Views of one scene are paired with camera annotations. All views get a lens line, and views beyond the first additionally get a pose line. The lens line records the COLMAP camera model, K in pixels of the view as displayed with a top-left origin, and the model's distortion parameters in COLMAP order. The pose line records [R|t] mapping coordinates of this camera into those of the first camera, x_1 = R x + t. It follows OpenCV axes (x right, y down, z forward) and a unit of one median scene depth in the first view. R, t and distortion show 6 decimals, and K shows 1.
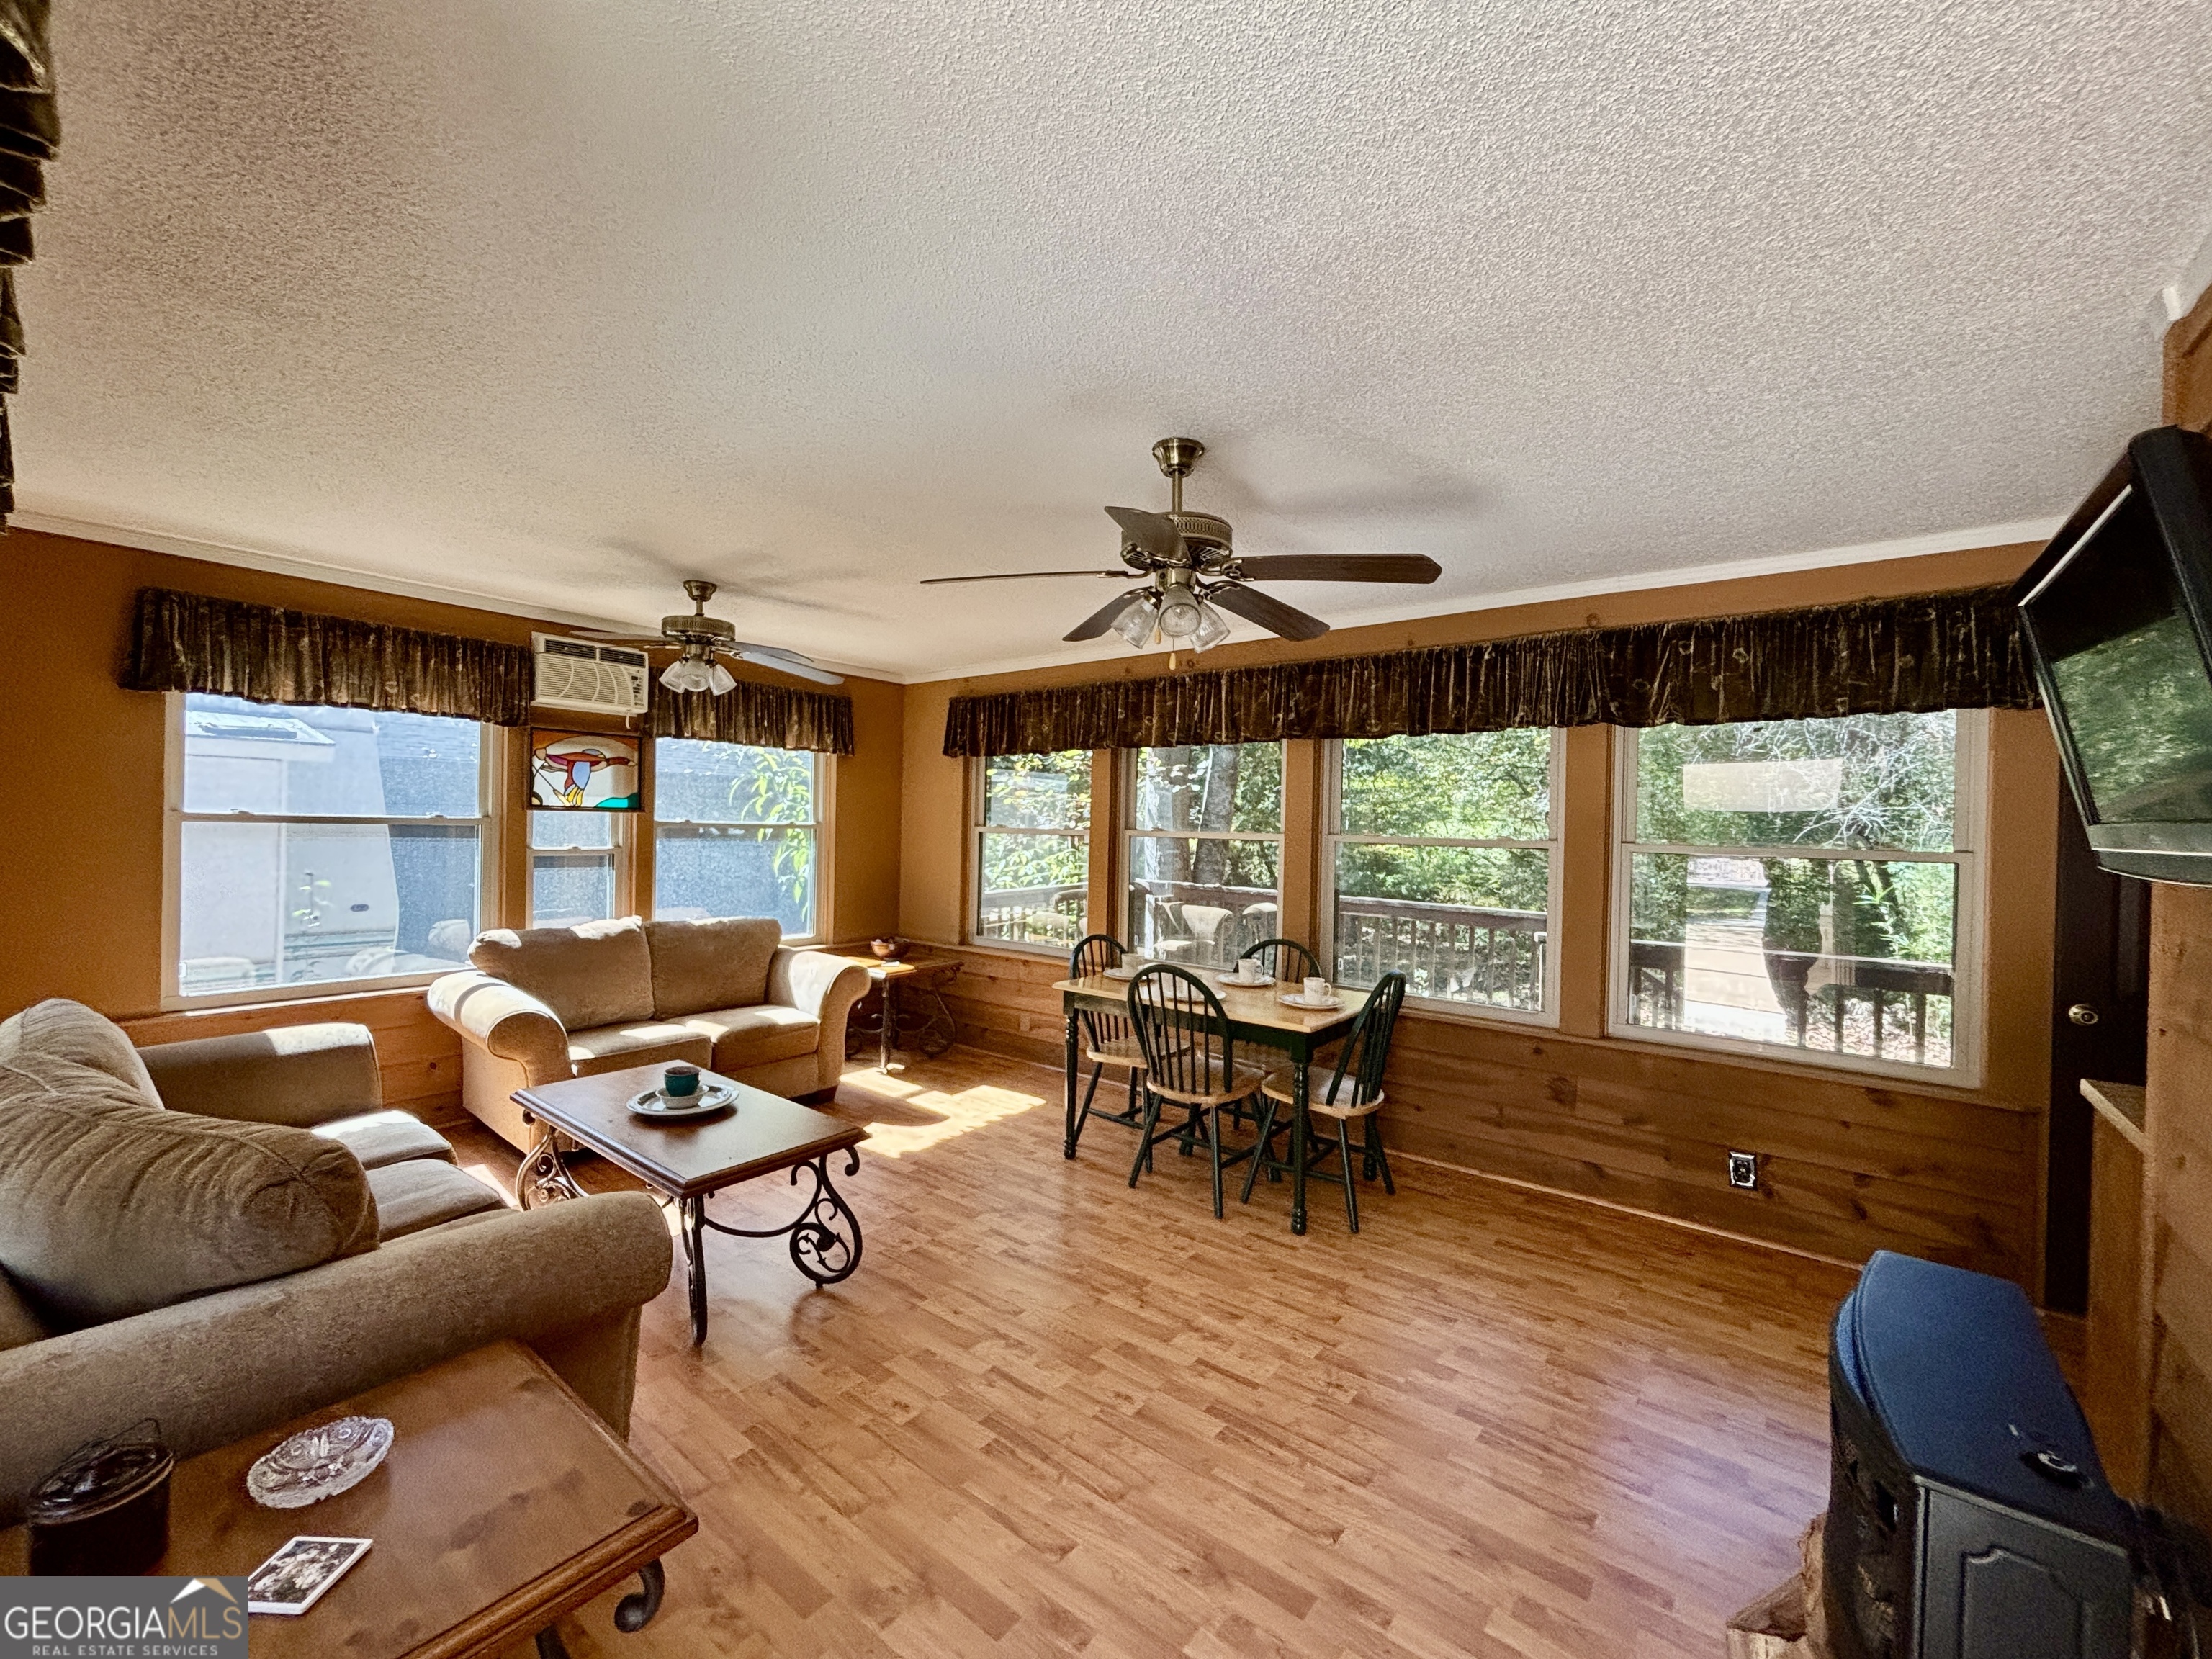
lens RADIAL K [[891.7, 0, 1098.7], [0, 891.7, 822.4], [0, 0, 1]] dist [-0.002865, 0.001134]
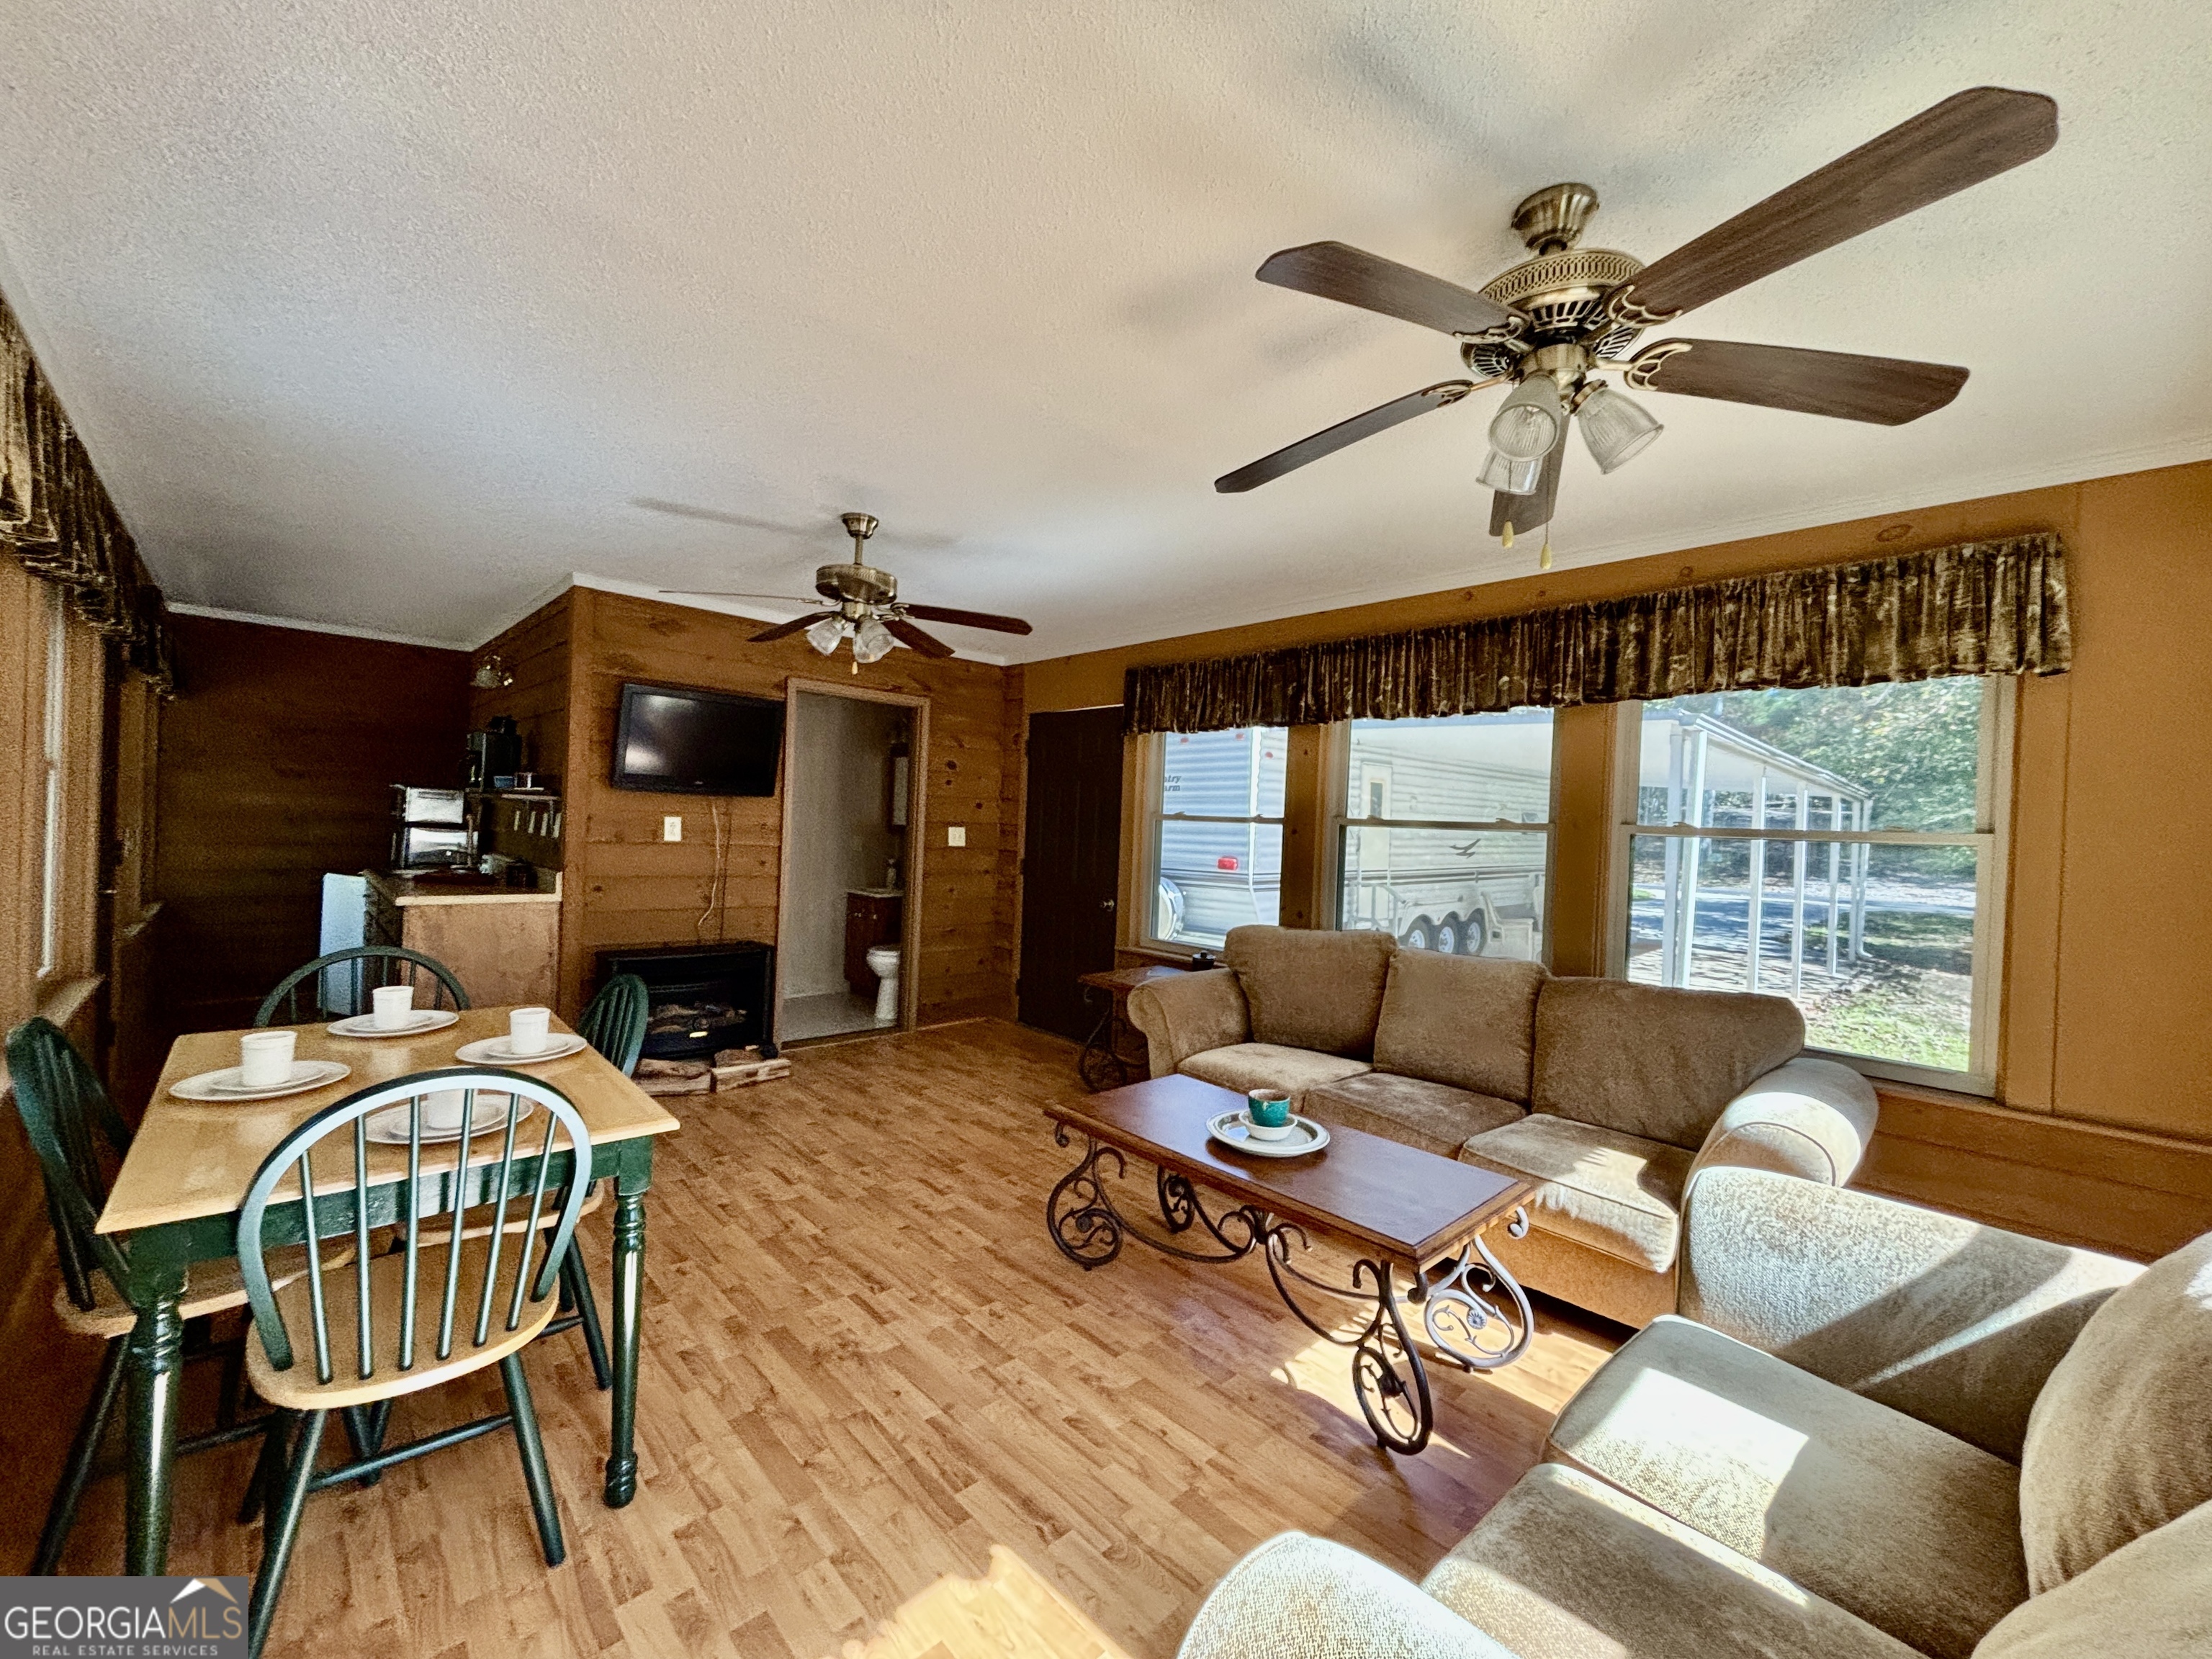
lens RADIAL K [[891.7, 0, 1106.2], [0, 891.7, 825.9], [0, 0, 1]] dist [-0.002865, 0.001134]
pose [[-0.987881, -0.062736, 0.141972, -0.330564], [-0.062041, 0.998030, 0.009321, 0.020021], [-0.142277, 0.000400, -0.989827, 1.469696]]
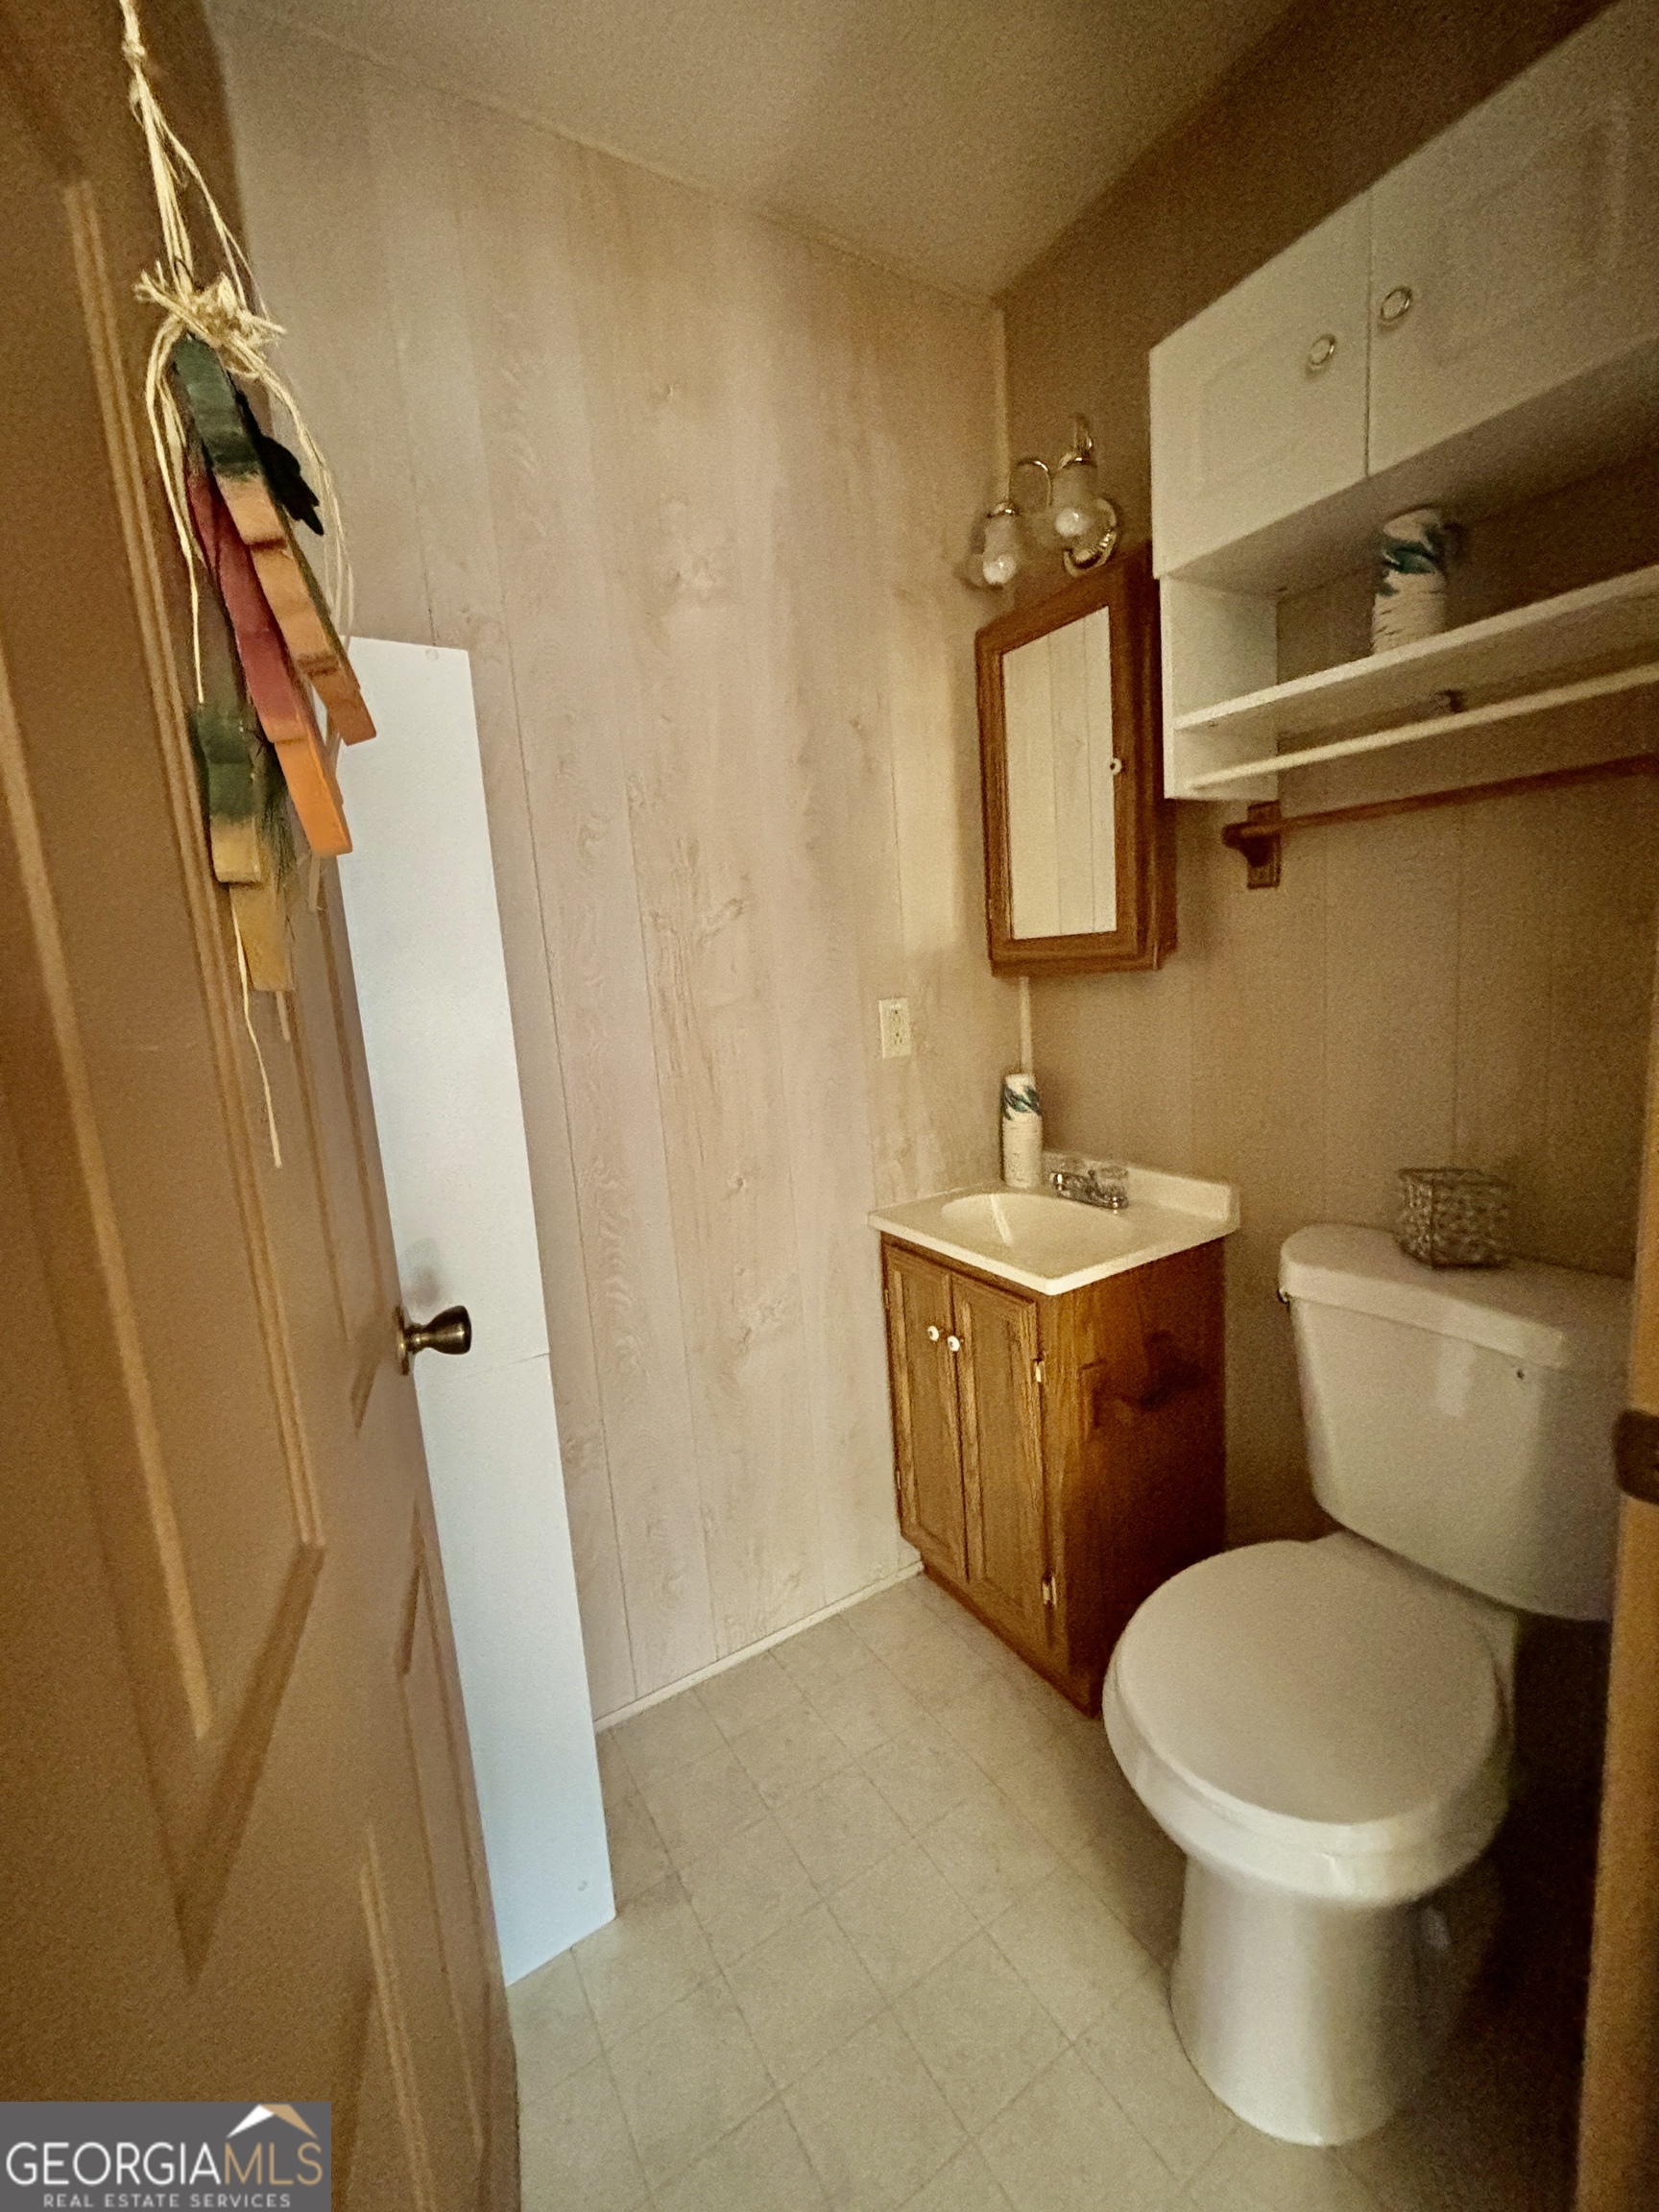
lens RADIAL K [[891.7, 0, 810.4], [0, 891.7, 1099.9], [0, 0, 1]] dist [-0.002865, 0.001134]
pose [[-0.931489, -0.009459, 0.363648, 0.297054], [0.055552, 0.984238, 0.167900, 0.060353], [-0.359504, 0.176598, -0.916281, 0.184297]]
